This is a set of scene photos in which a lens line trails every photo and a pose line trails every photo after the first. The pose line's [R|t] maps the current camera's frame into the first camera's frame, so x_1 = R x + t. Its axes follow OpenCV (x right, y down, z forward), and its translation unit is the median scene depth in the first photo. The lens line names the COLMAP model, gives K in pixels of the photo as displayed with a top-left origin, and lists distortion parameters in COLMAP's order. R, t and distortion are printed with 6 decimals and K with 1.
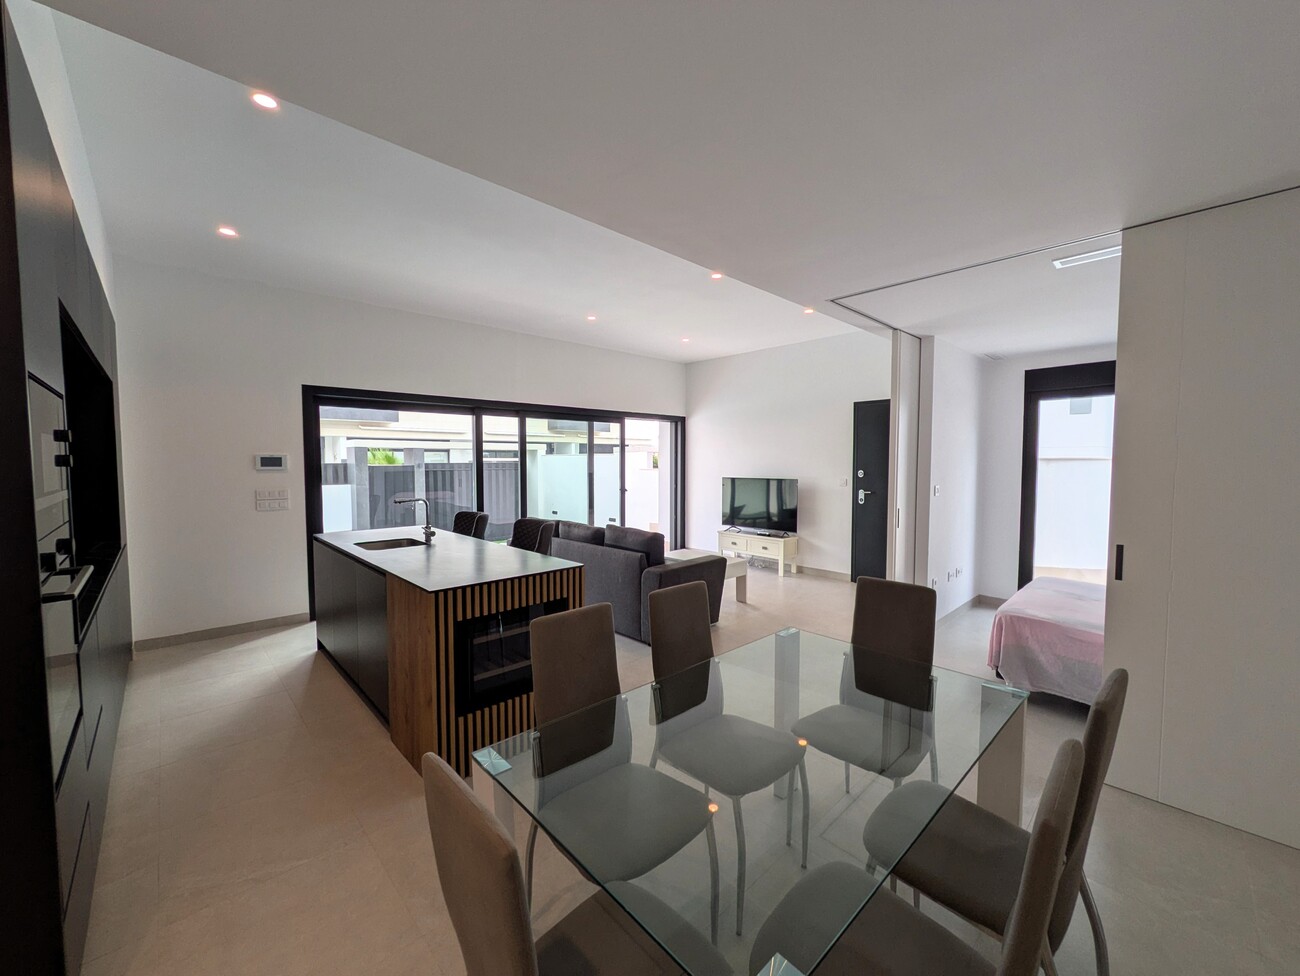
lens RADIAL K [[512.6, 0, 642.3], [0, 512.6, 486.4], [0, 0, 1]] dist [-0.000642, 0.000132]
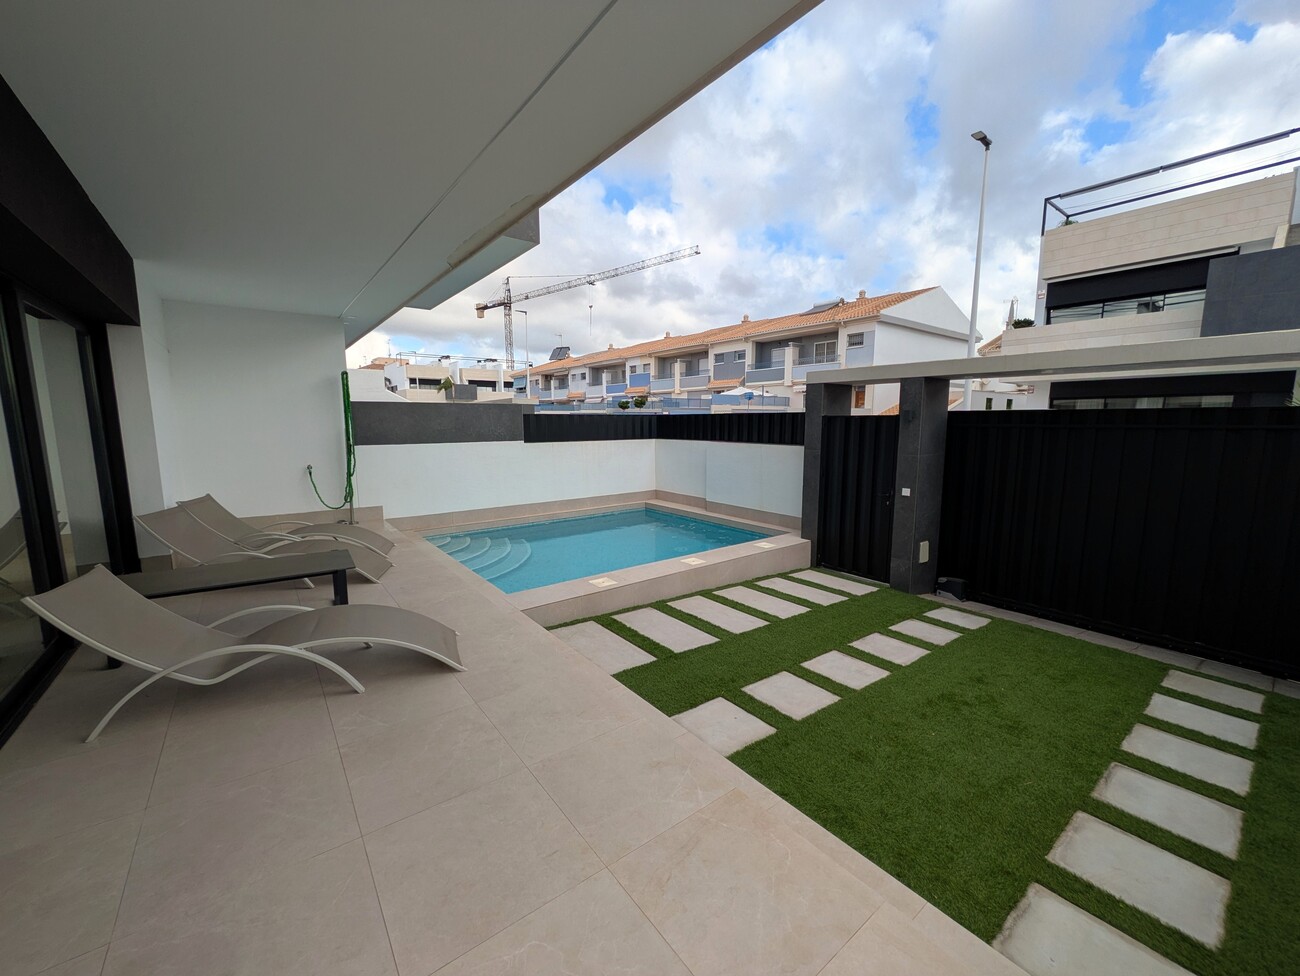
lens RADIAL K [[512.6, 0, 648.0], [0, 512.6, 488.0], [0, 0, 1]] dist [-0.000642, 0.000132]
pose [[-0.088612, 0.135315, -0.986832, 0.126618], [-0.046755, 0.989072, 0.139820, -0.065244], [0.994968, 0.058529, -0.081317, 1.753864]]
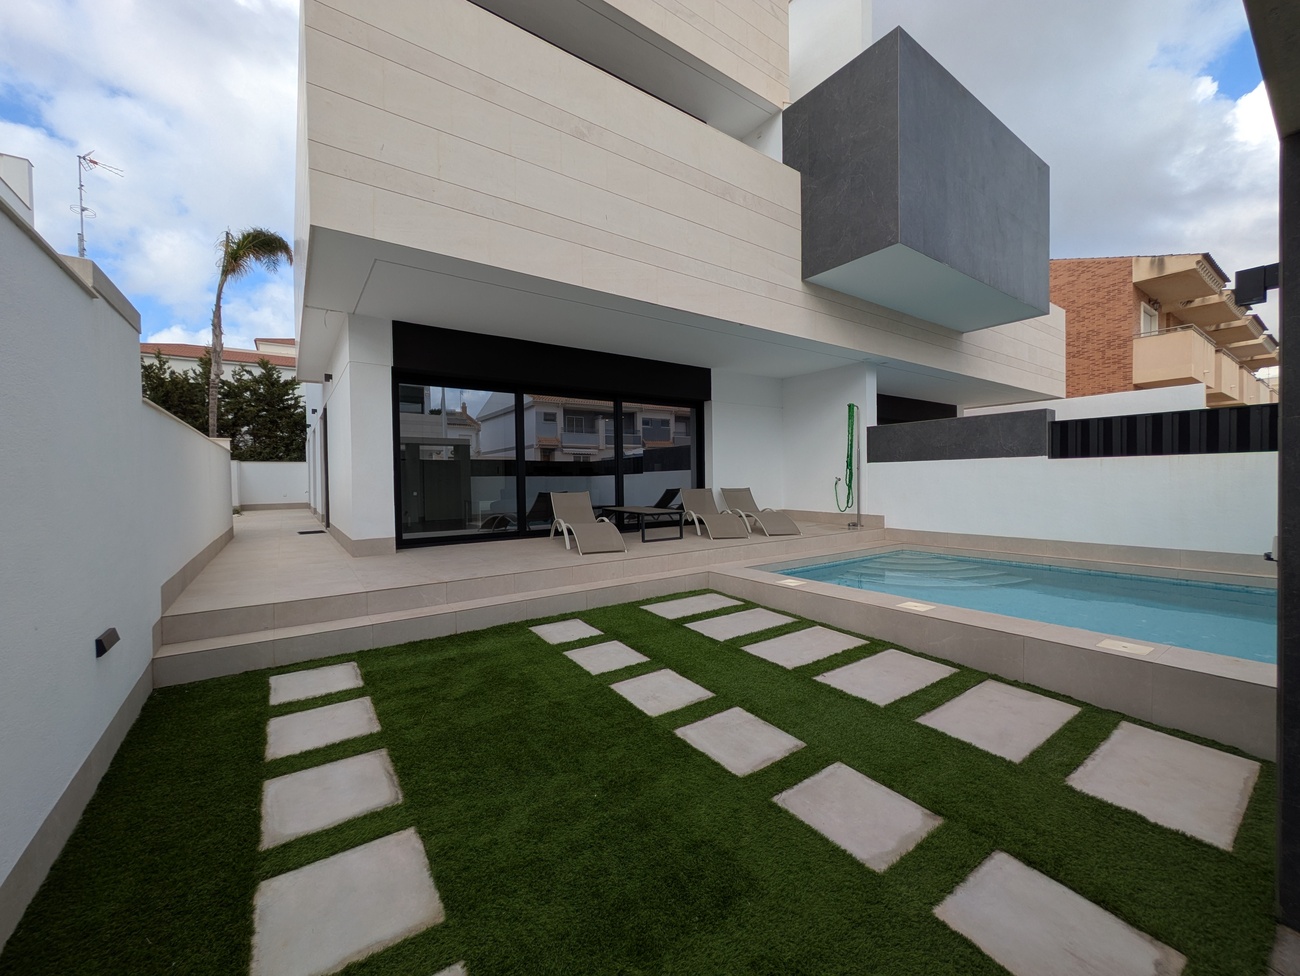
lens RADIAL K [[512.6, 0, 647.6], [0, 512.6, 483.6], [0, 0, 1]] dist [-0.000642, 0.000132]
pose [[-0.991411, 0.016918, 0.129688, -0.613317], [0.024538, 0.998051, 0.057383, -0.000026], [-0.128464, 0.060073, -0.989893, 2.528173]]
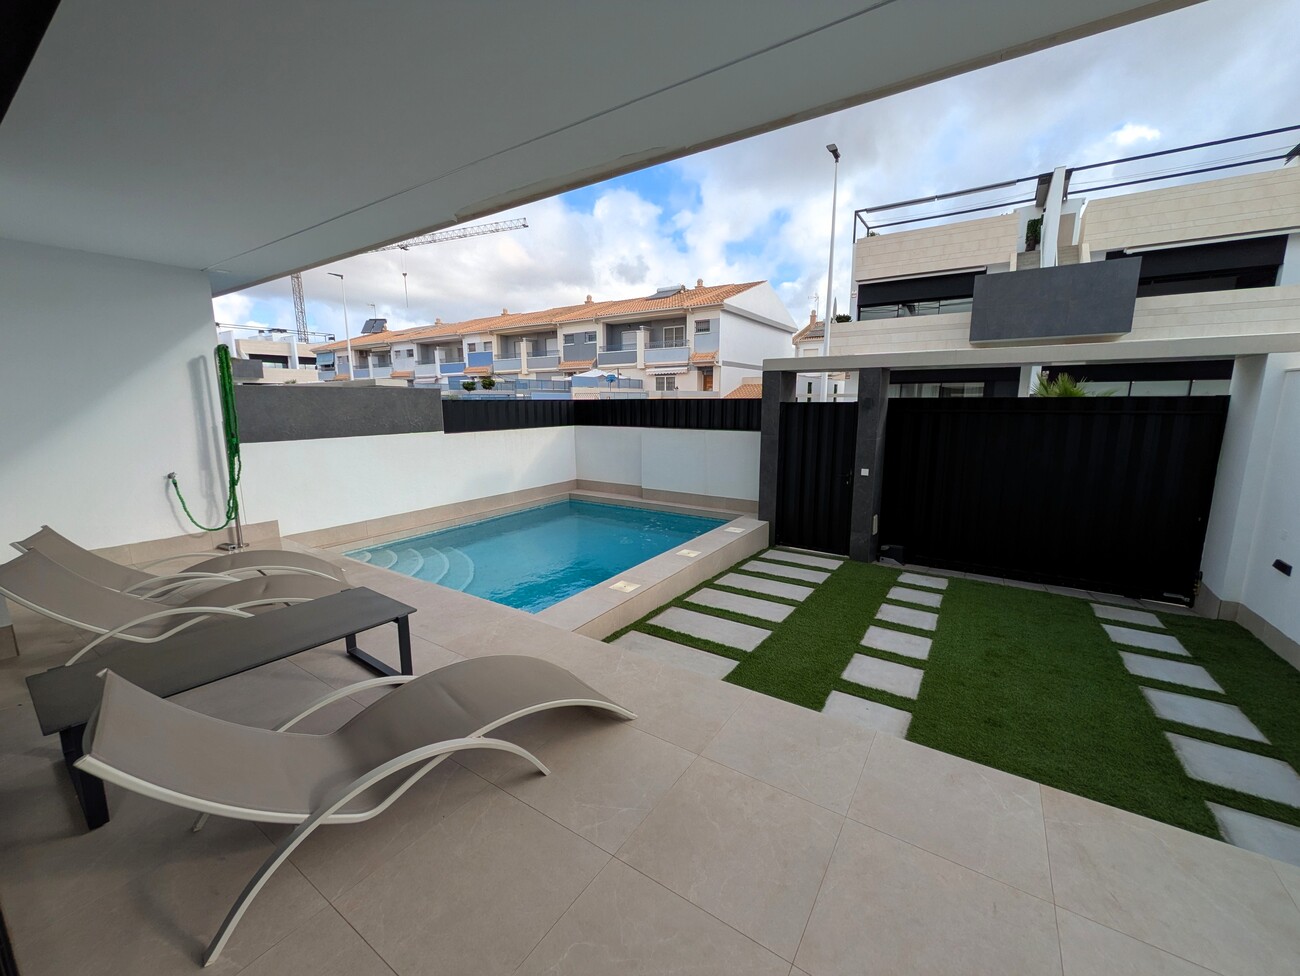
lens RADIAL K [[512.6, 0, 648.2], [0, 512.6, 488.9], [0, 0, 1]] dist [-0.000642, 0.000132]
pose [[0.240308, 0.168003, -0.956048, 0.042012], [-0.044173, 0.985781, 0.162124, -0.064115], [0.969691, 0.003271, 0.244312, 1.440253]]
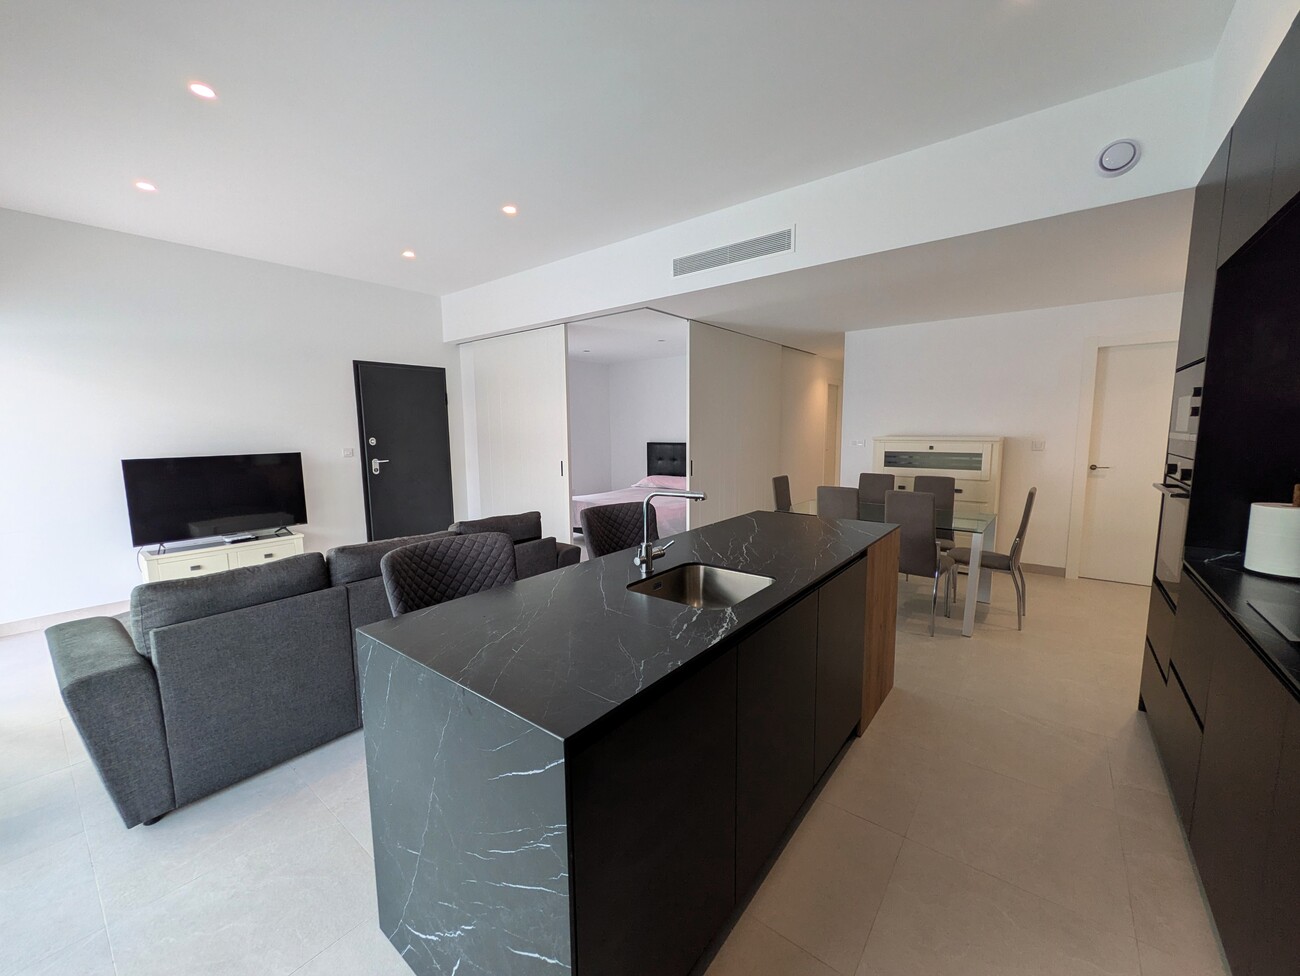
lens RADIAL K [[512.6, 0, 645.7], [0, 512.6, 489.5], [0, 0, 1]] dist [-0.000642, 0.000132]
pose [[-0.147756, -0.116222, 0.982171, -0.613101], [0.060854, 0.990122, 0.126317, -0.028603], [-0.987150, 0.078433, -0.139224, 0.709249]]
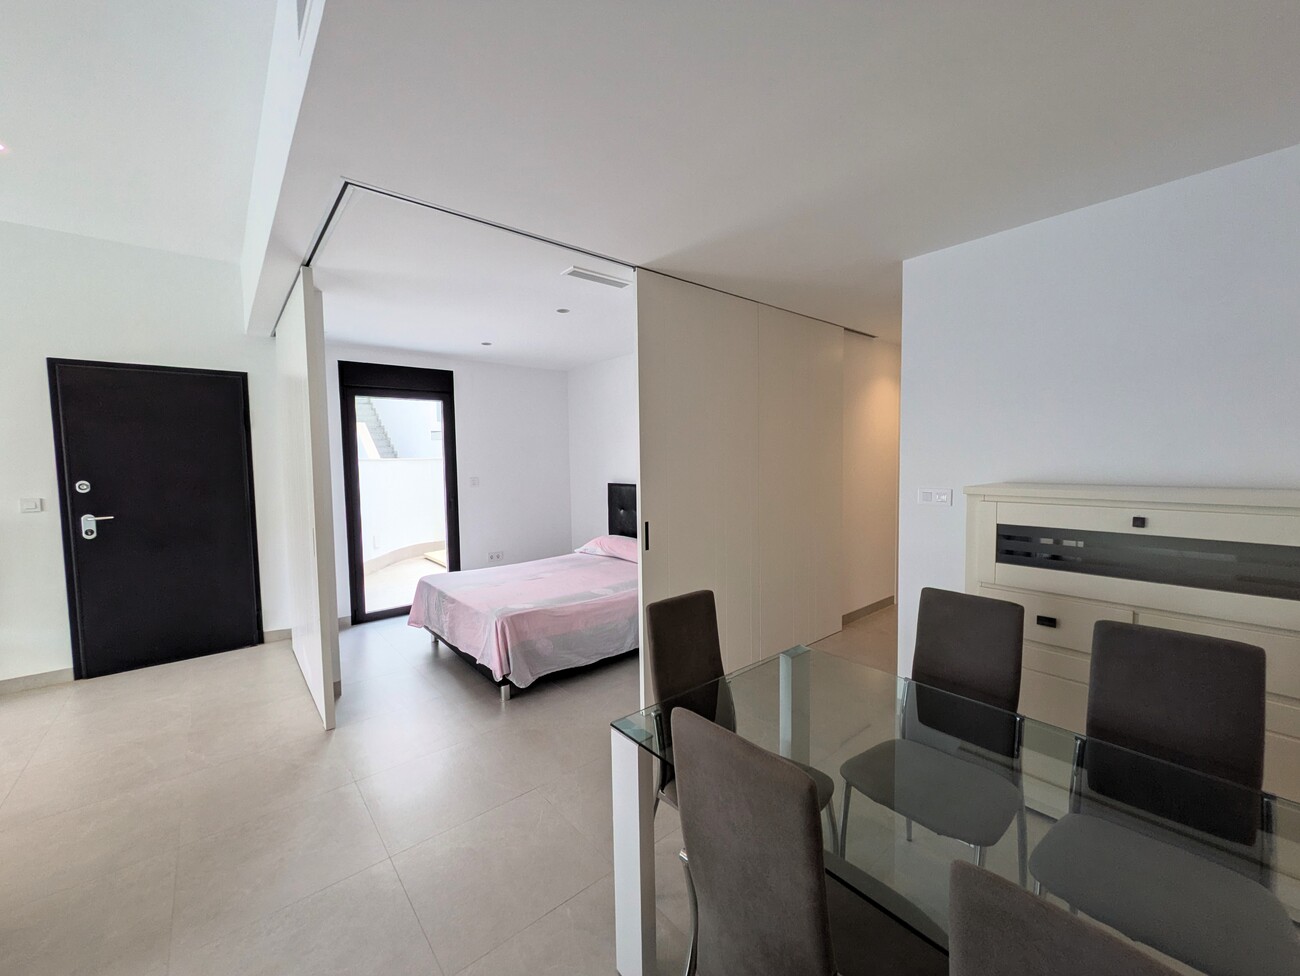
lens RADIAL K [[512.6, 0, 648.8], [0, 512.6, 486.3], [0, 0, 1]] dist [-0.000642, 0.000132]
pose [[0.049631, -0.052565, 0.997383, -0.125329], [0.064861, 0.996676, 0.049301, -0.014160], [-0.996659, 0.062244, 0.052875, 0.368155]]
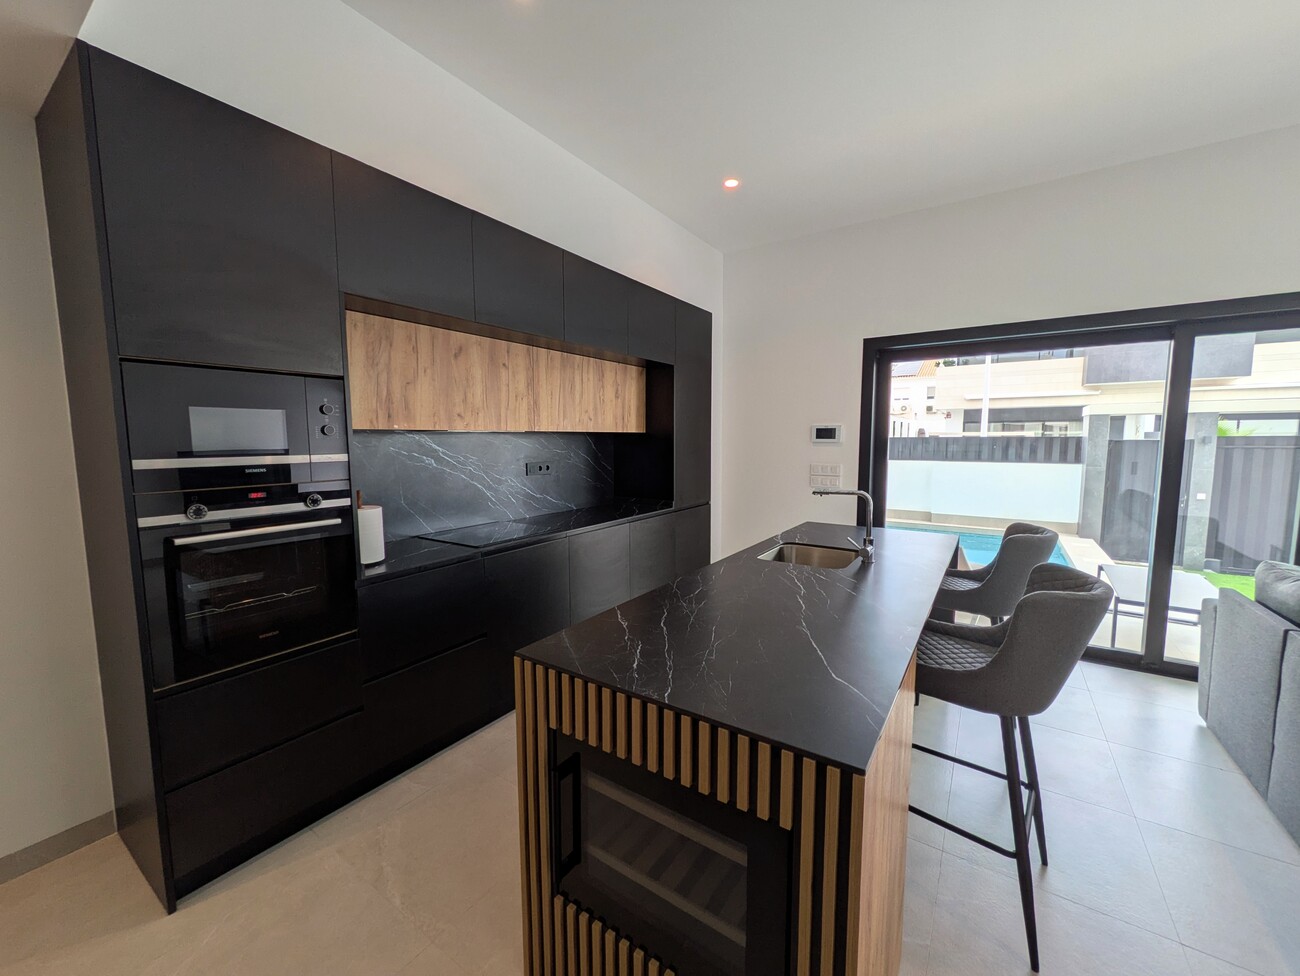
lens RADIAL K [[512.6, 0, 651.2], [0, 512.6, 488.8], [0, 0, 1]] dist [-0.000642, 0.000132]
pose [[0.227992, 0.098531, -0.968665, 0.065510], [-0.045195, 0.994865, 0.090558, -0.015579], [0.972614, 0.023132, 0.231274, 0.405630]]
